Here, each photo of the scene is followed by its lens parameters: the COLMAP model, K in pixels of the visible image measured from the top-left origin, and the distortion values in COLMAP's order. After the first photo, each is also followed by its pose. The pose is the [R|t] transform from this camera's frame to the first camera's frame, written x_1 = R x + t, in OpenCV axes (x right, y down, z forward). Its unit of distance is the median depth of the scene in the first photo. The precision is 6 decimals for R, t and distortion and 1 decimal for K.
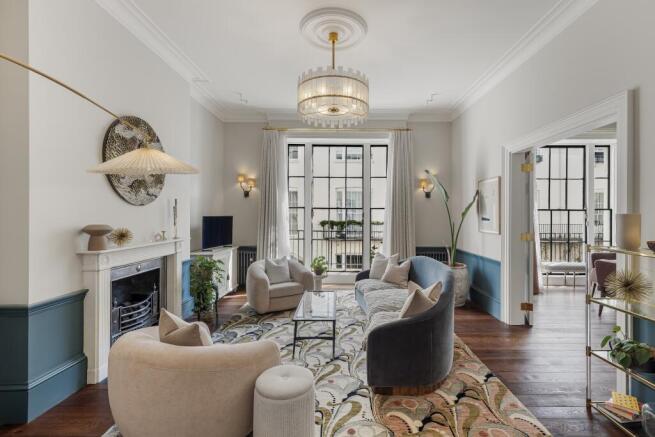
lens RADIAL K [[301.4, 0, 336.5], [0, 301.4, 212.5], [0, 0, 1]] dist [0.000762, -0.003228]
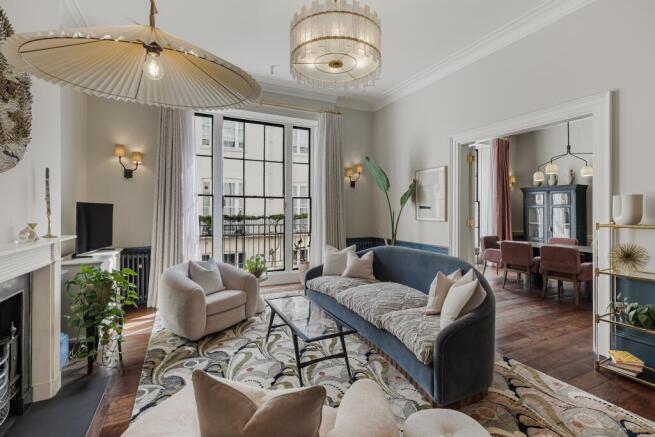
lens RADIAL K [[301.4, 0, 326.6], [0, 301.4, 212.7], [0, 0, 1]] dist [0.000762, -0.003228]
pose [[0.894685, -0.004782, 0.446673, -0.283762], [-0.001460, 0.999906, 0.013630, 0.026997], [-0.446696, -0.012846, 0.894594, 0.230904]]
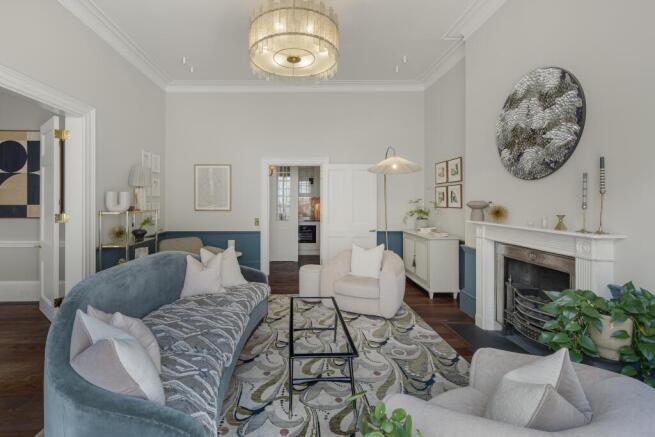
lens RADIAL K [[301.4, 0, 306.1], [0, 301.4, 200.2], [0, 0, 1]] dist [0.000762, -0.003228]
pose [[-0.998819, -0.001509, -0.048570, -0.004672], [-0.001200, 0.999979, -0.006408, 0.028448], [0.048579, -0.006342, -0.998799, 1.347157]]
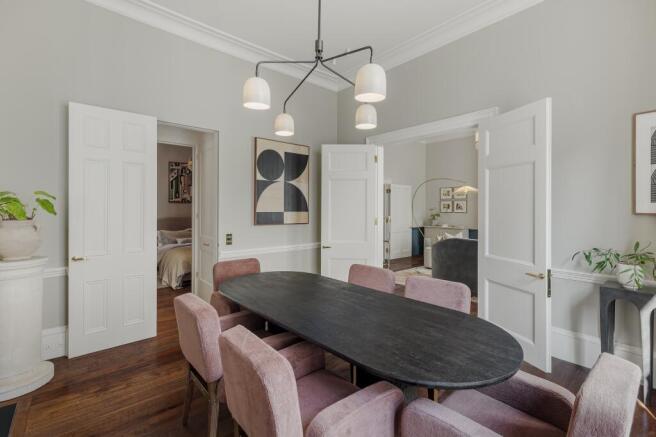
lens RADIAL K [[301.8, 0, 334.3], [0, 301.8, 206.2], [0, 0, 1]] dist [0.000762, -0.003228]
pose [[-0.727766, -0.009295, -0.685762, 1.381330], [-0.003752, 0.999947, -0.009571, 0.028125], [0.685815, -0.004393, -0.727763, 1.205723]]
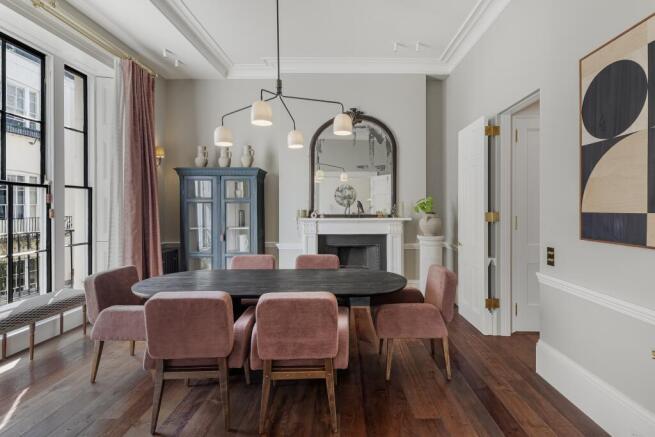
lens RADIAL K [[301.4, 0, 333.7], [0, 301.4, 211.5], [0, 0, 1]] dist [0.000762, -0.003228]
pose [[-0.002385, -0.008253, 0.999963, 0.463751], [-0.008977, 0.999926, 0.008231, 0.036368], [-0.999957, -0.008957, -0.002459, 0.739684]]
